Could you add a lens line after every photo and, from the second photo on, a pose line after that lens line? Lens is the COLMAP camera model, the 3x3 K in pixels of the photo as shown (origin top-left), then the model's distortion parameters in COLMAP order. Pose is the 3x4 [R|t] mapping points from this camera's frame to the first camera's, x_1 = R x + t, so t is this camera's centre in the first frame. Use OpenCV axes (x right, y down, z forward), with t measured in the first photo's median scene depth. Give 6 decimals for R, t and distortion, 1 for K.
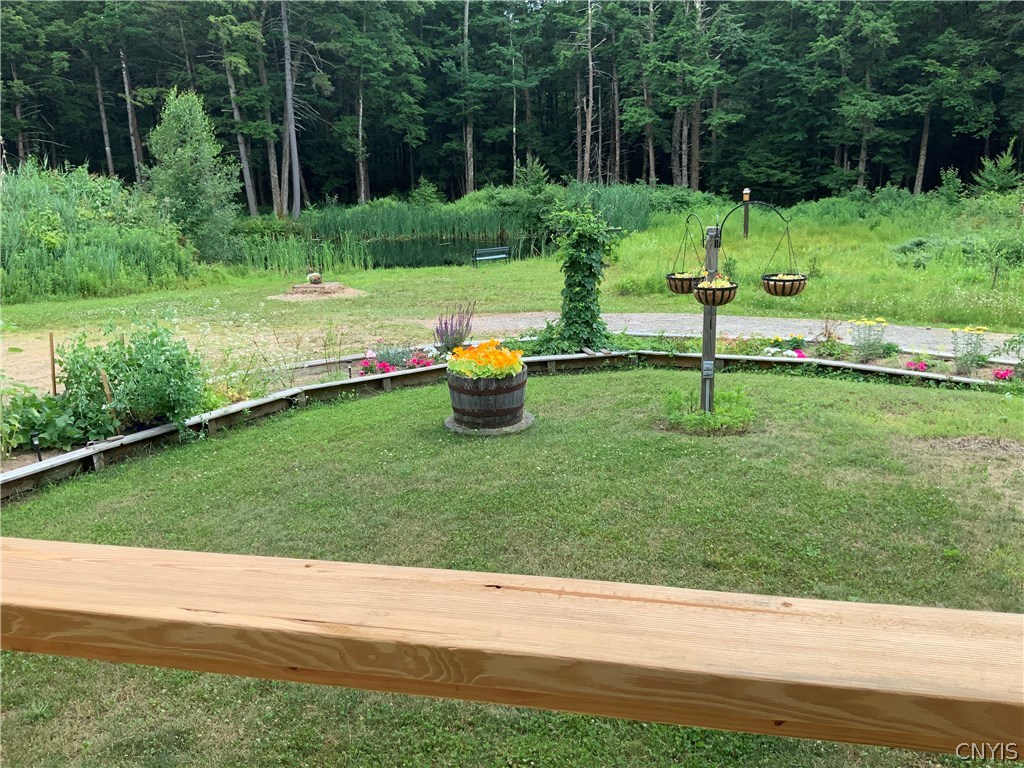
lens RADIAL K [[853.9, 0, 515.1], [0, 853.9, 406.5], [0, 0, 1]] dist [0.067068, -0.126635]
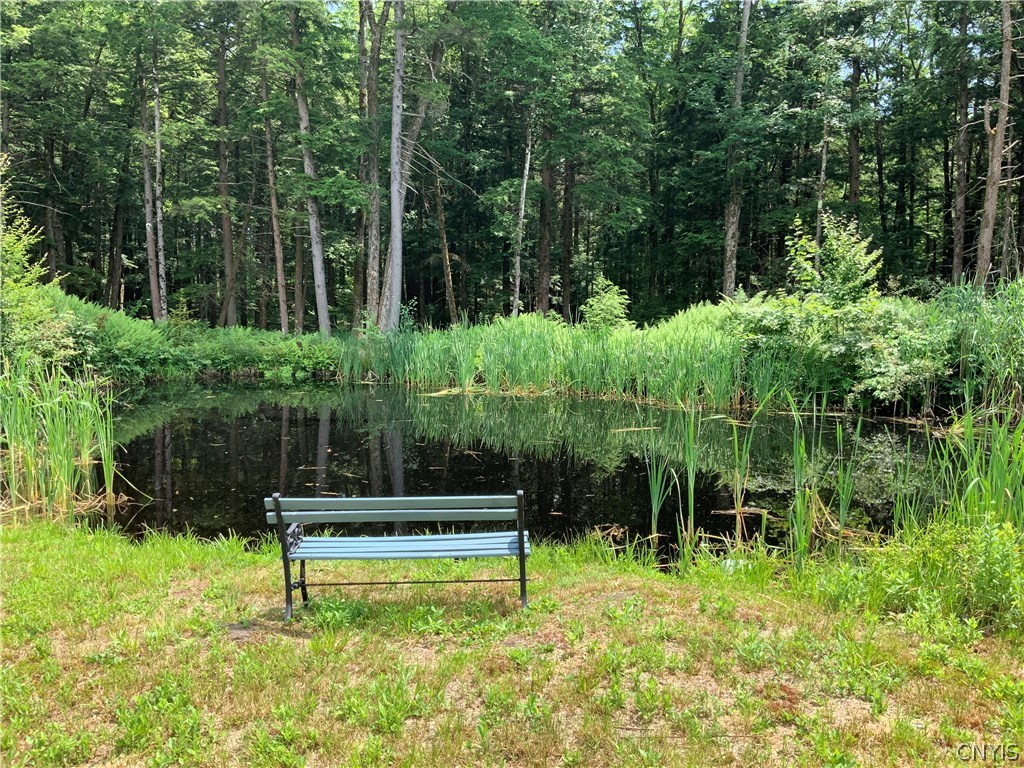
lens RADIAL K [[853.9, 0, 505.1], [0, 853.9, 386.4], [0, 0, 1]] dist [0.067068, -0.126635]
pose [[0.923353, 0.073720, -0.376809, 0.030494], [-0.146556, 0.974759, -0.168424, -0.115393], [0.354882, 0.210738, 0.910850, 0.551463]]
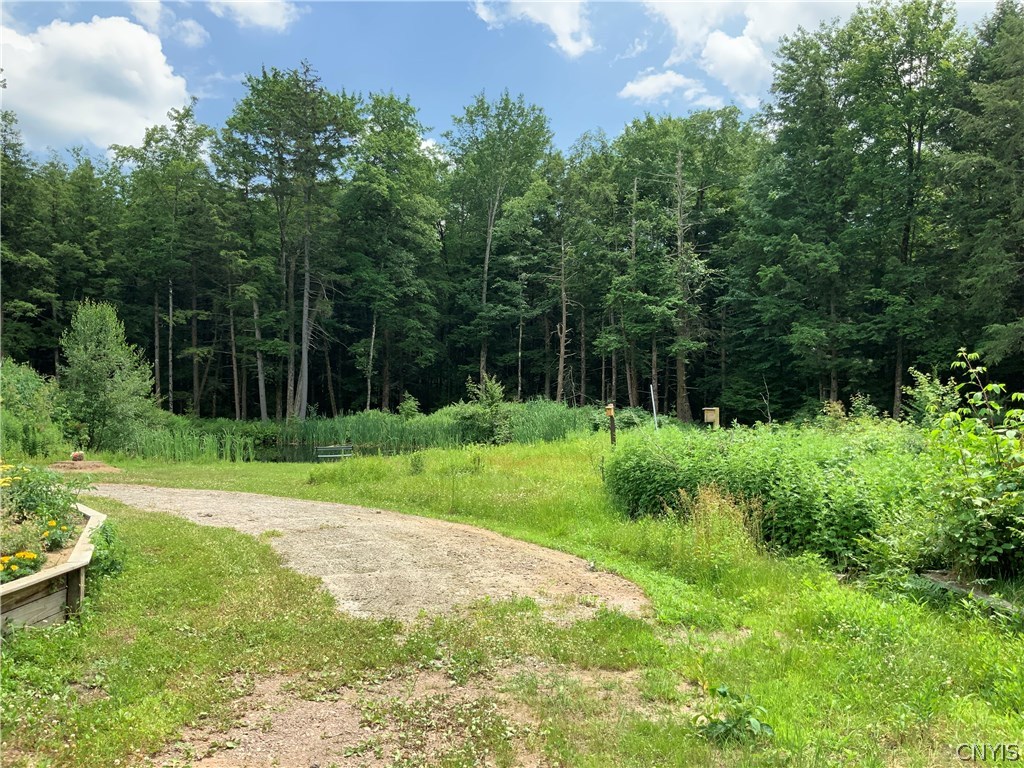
lens RADIAL K [[853.9, 0, 509.9], [0, 853.9, 392.2], [0, 0, 1]] dist [0.067068, -0.126635]
pose [[0.971202, 0.033831, -0.235842, 0.267061], [-0.099363, 0.957190, -0.271871, 0.007145], [0.216548, 0.287476, 0.932987, 0.043760]]
